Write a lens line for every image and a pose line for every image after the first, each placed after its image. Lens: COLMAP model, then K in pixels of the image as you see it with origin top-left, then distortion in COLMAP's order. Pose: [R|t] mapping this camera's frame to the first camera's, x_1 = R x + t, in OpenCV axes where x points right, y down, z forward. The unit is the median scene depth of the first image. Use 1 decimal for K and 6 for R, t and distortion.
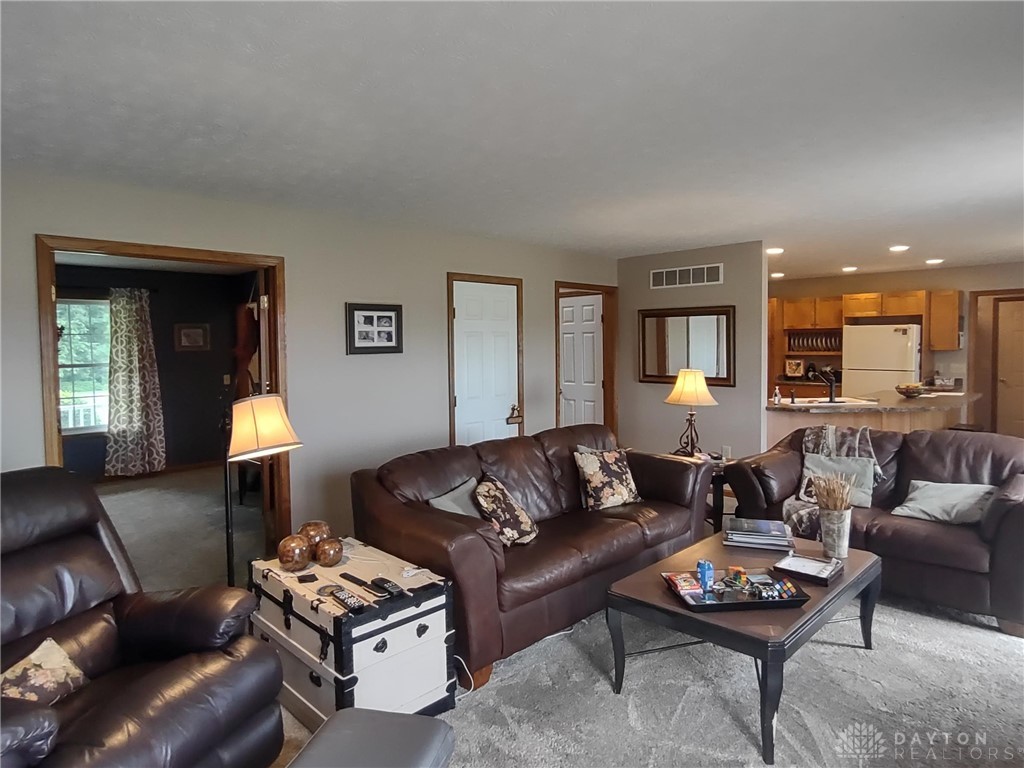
lens RADIAL K [[618.1, 0, 512.3], [0, 618.1, 382.8], [0, 0, 1]] dist [0.007293, -0.003256]
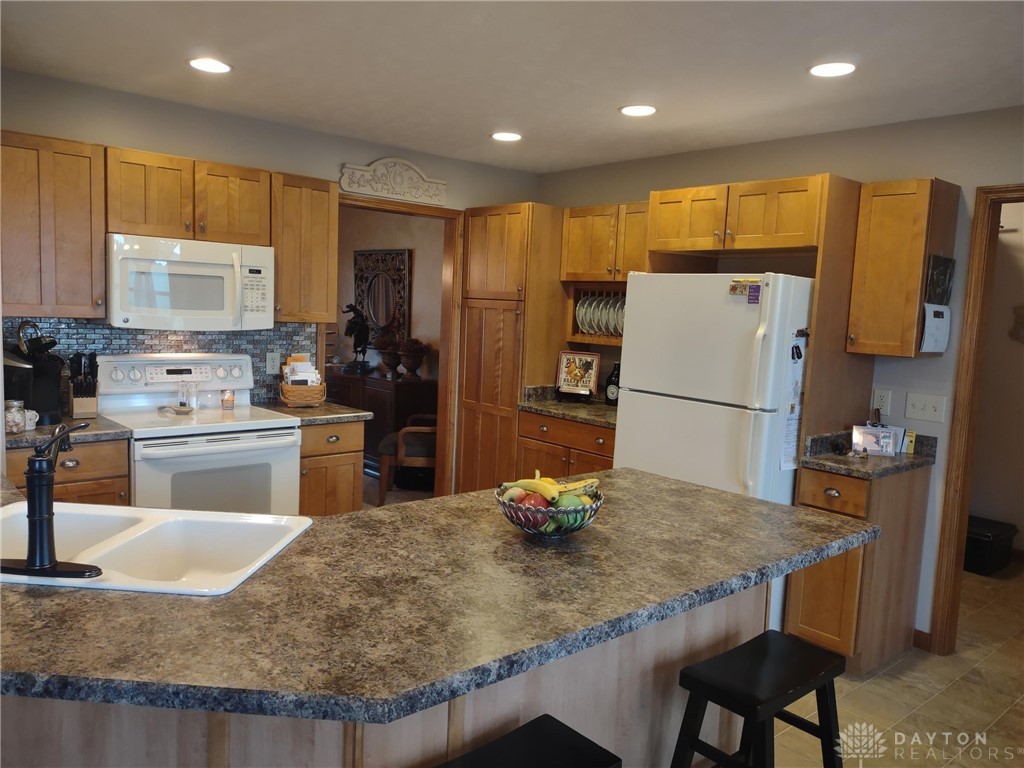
lens RADIAL K [[774.3, 0, 512.1], [0, 774.3, 389.6], [0, 0, 1]] dist [0.060590, -0.024407]
pose [[0.996786, 0.063791, -0.048463, 0.521063], [-0.061609, 0.997073, 0.045275, -0.040459], [0.051209, -0.042144, 0.997798, 0.557790]]
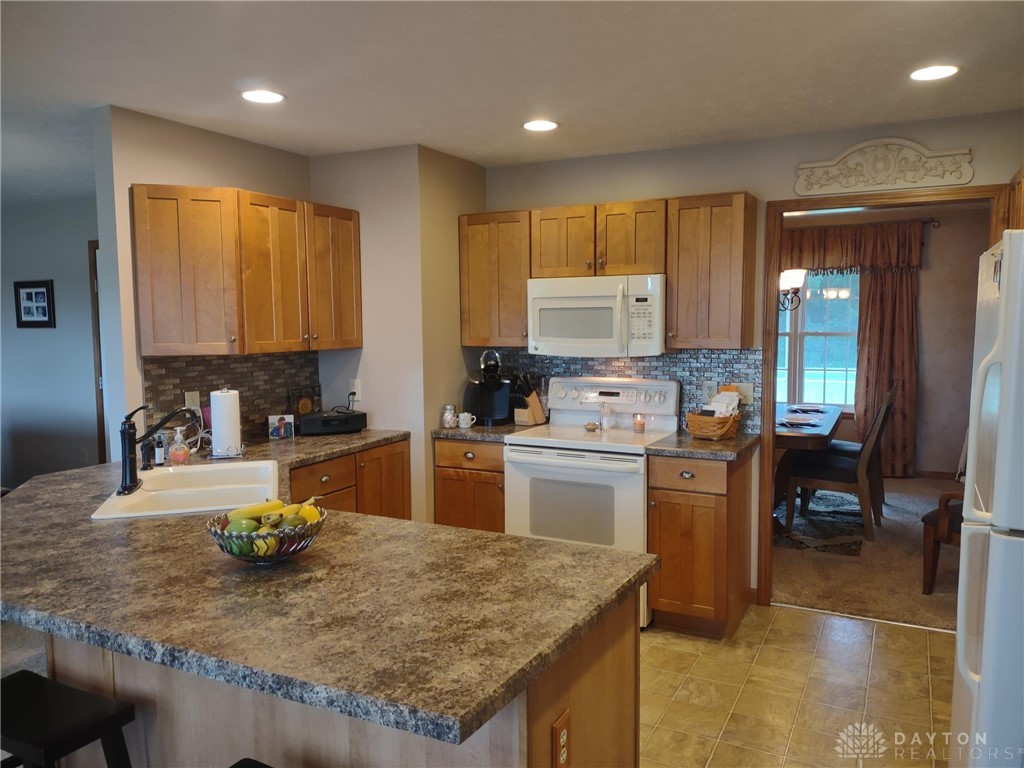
lens RADIAL K [[774.3, 0, 515.8], [0, 774.3, 376.3], [0, 0, 1]] dist [0.060590, -0.024407]
pose [[0.318091, 0.085570, -0.944190, 0.914615], [-0.060197, 0.995732, 0.069961, -0.074889], [0.946147, 0.034583, 0.321885, 0.930384]]
